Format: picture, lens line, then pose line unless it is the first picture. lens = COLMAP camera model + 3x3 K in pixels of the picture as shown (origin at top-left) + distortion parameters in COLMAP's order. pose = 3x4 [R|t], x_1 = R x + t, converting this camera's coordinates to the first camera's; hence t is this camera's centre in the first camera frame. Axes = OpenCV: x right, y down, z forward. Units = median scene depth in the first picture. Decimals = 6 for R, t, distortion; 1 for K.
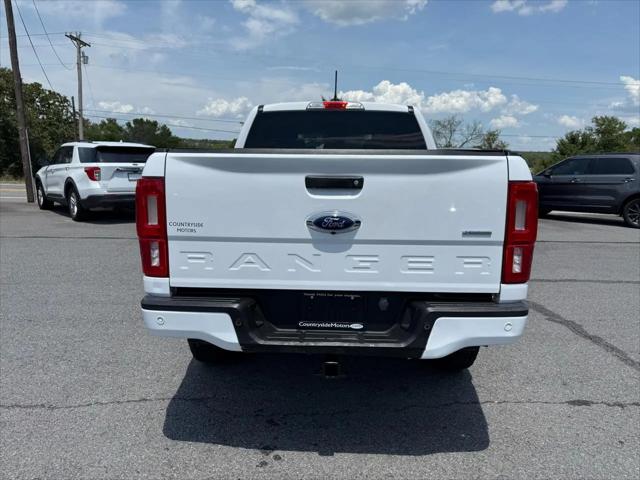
lens RADIAL K [[453.2, 0, 318.1], [0, 453.2, 243.9], [0, 0, 1]] dist [0.037181, -0.048620]
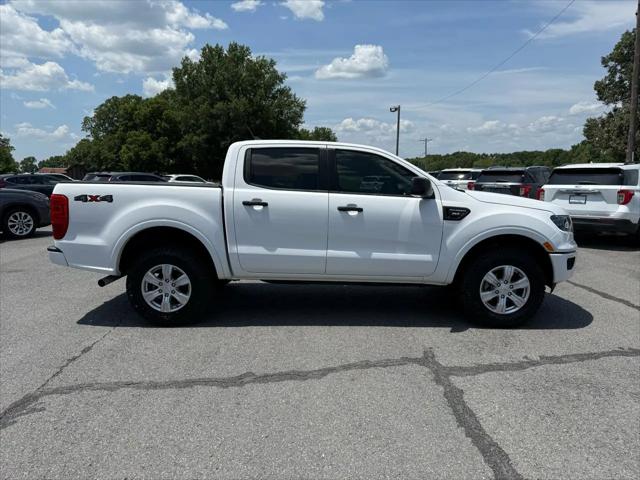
lens RADIAL K [[453.2, 0, 322.7], [0, 453.2, 241.8], [0, 0, 1]] dist [0.037181, -0.048620]
pose [[0.027741, 0.124356, -0.991850, 2.691330], [-0.174511, 0.977597, 0.117689, -0.393580], [0.984264, 0.169824, 0.048821, 2.171500]]
